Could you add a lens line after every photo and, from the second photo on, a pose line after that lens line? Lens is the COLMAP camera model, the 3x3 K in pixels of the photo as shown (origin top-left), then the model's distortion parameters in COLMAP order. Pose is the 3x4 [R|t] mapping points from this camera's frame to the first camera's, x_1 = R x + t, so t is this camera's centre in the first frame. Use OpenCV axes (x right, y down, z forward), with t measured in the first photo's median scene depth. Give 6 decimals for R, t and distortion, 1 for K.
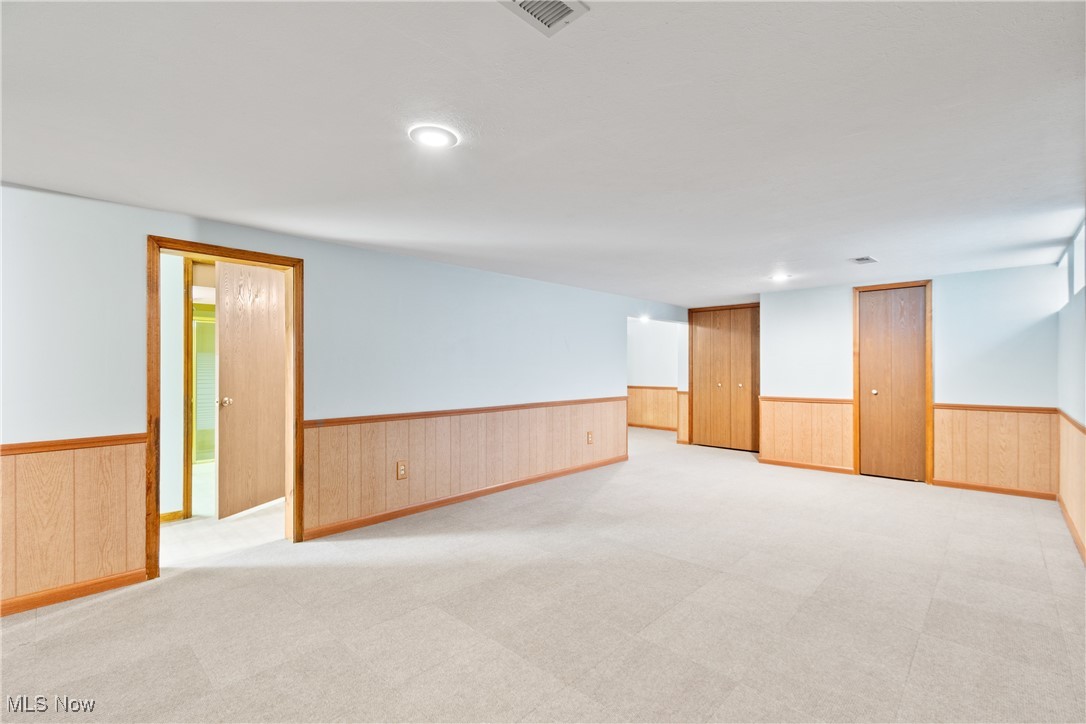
lens RADIAL K [[479.4, 0, 546.9], [0, 479.4, 364.6], [0, 0, 1]] dist [-0.001690, -0.000243]
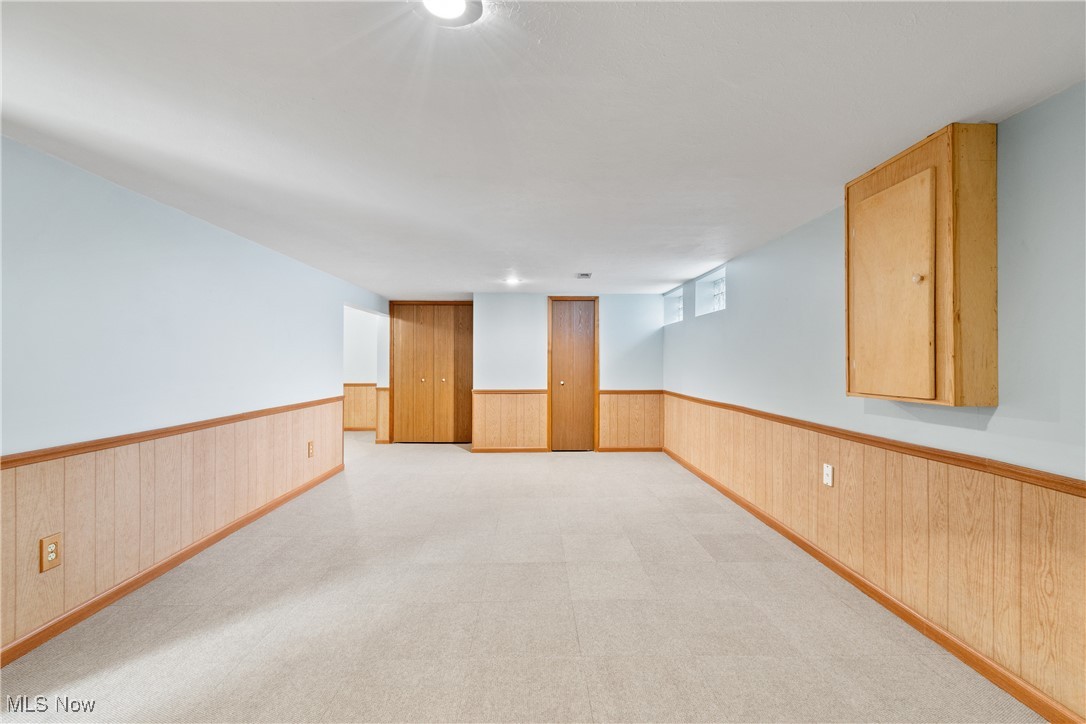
lens RADIAL K [[473.1, 0, 543.0], [0, 473.1, 362.0], [0, 0, 1]] dist [0.000832, 0.000130]
pose [[0.711213, 0.002304, 0.702973, -0.210155], [-0.006825, 0.999970, 0.003627, -0.000573], [-0.702944, -0.007378, 0.711207, 0.171253]]
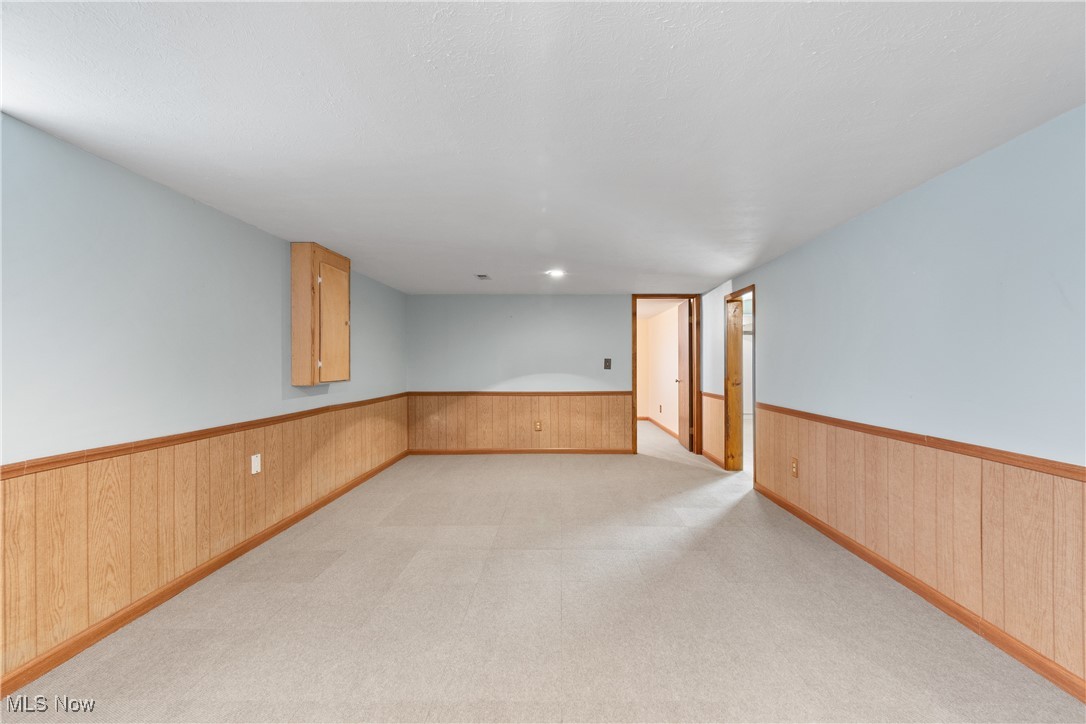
lens RADIAL K [[479.4, 0, 546.9], [0, 479.4, 364.6], [0, 0, 1]] dist [-0.001690, -0.000243]
pose [[-0.751031, 0.006256, -0.660237, 0.539092], [0.007591, 0.999971, 0.000840, 0.004235], [0.660223, -0.004381, -0.751057, 1.043171]]
